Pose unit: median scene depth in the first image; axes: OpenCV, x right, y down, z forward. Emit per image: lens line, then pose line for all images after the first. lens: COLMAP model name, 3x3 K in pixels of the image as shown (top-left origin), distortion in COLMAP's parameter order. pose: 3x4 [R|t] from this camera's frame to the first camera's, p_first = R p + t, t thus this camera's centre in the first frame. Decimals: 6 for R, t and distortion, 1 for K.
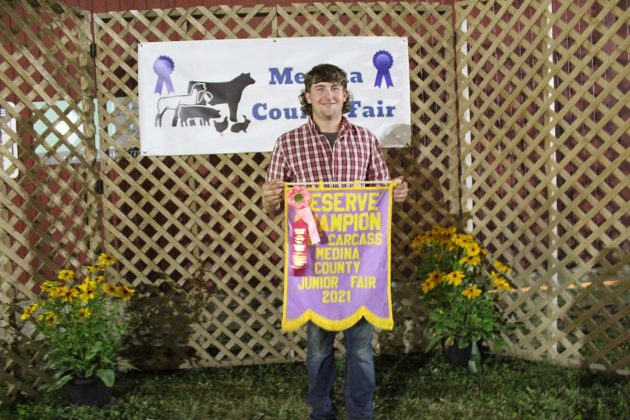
lens RADIAL K [[508.3, 0, 316.0], [0, 508.3, 209.1], [0, 0, 1]] dist [-0.174225, 0.139102]
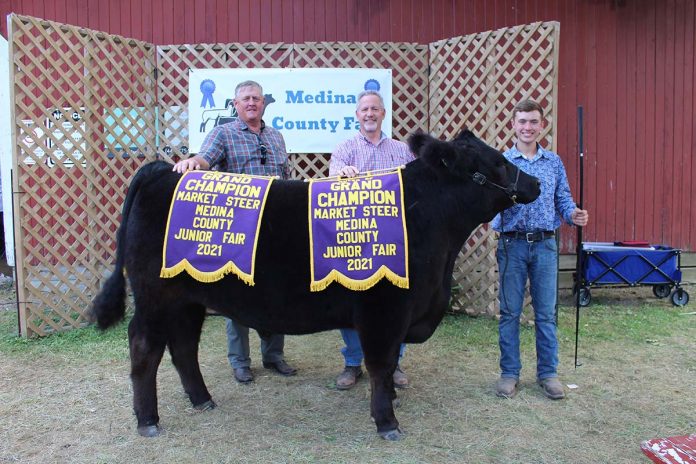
lens RADIAL K [[561.6, 0, 351.9], [0, 561.6, 230.6], [0, 0, 1]] dist [-0.174225, 0.139102]
pose [[0.999165, 0.036009, -0.019294, 0.124976], [-0.035536, 0.999072, 0.024358, 0.050003], [0.020153, -0.023653, 0.999517, -0.489091]]
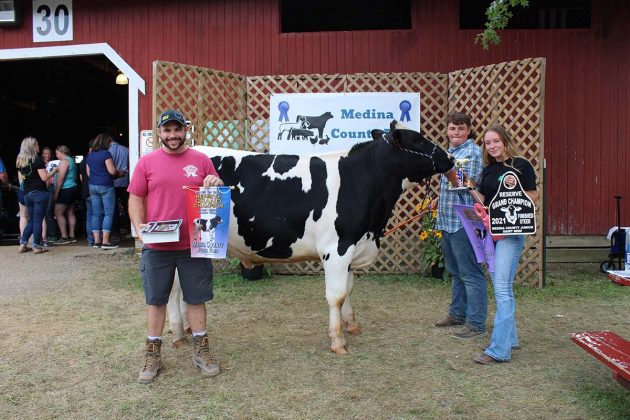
lens RADIAL K [[508.3, 0, 317.1], [0, 508.3, 205.0], [0, 0, 1]] dist [-0.174225, 0.139102]
pose [[0.987881, 0.045068, -0.148527, 0.107478], [-0.046430, 0.998905, -0.005717, 0.079500], [0.148107, 0.012544, 0.988892, -0.820428]]
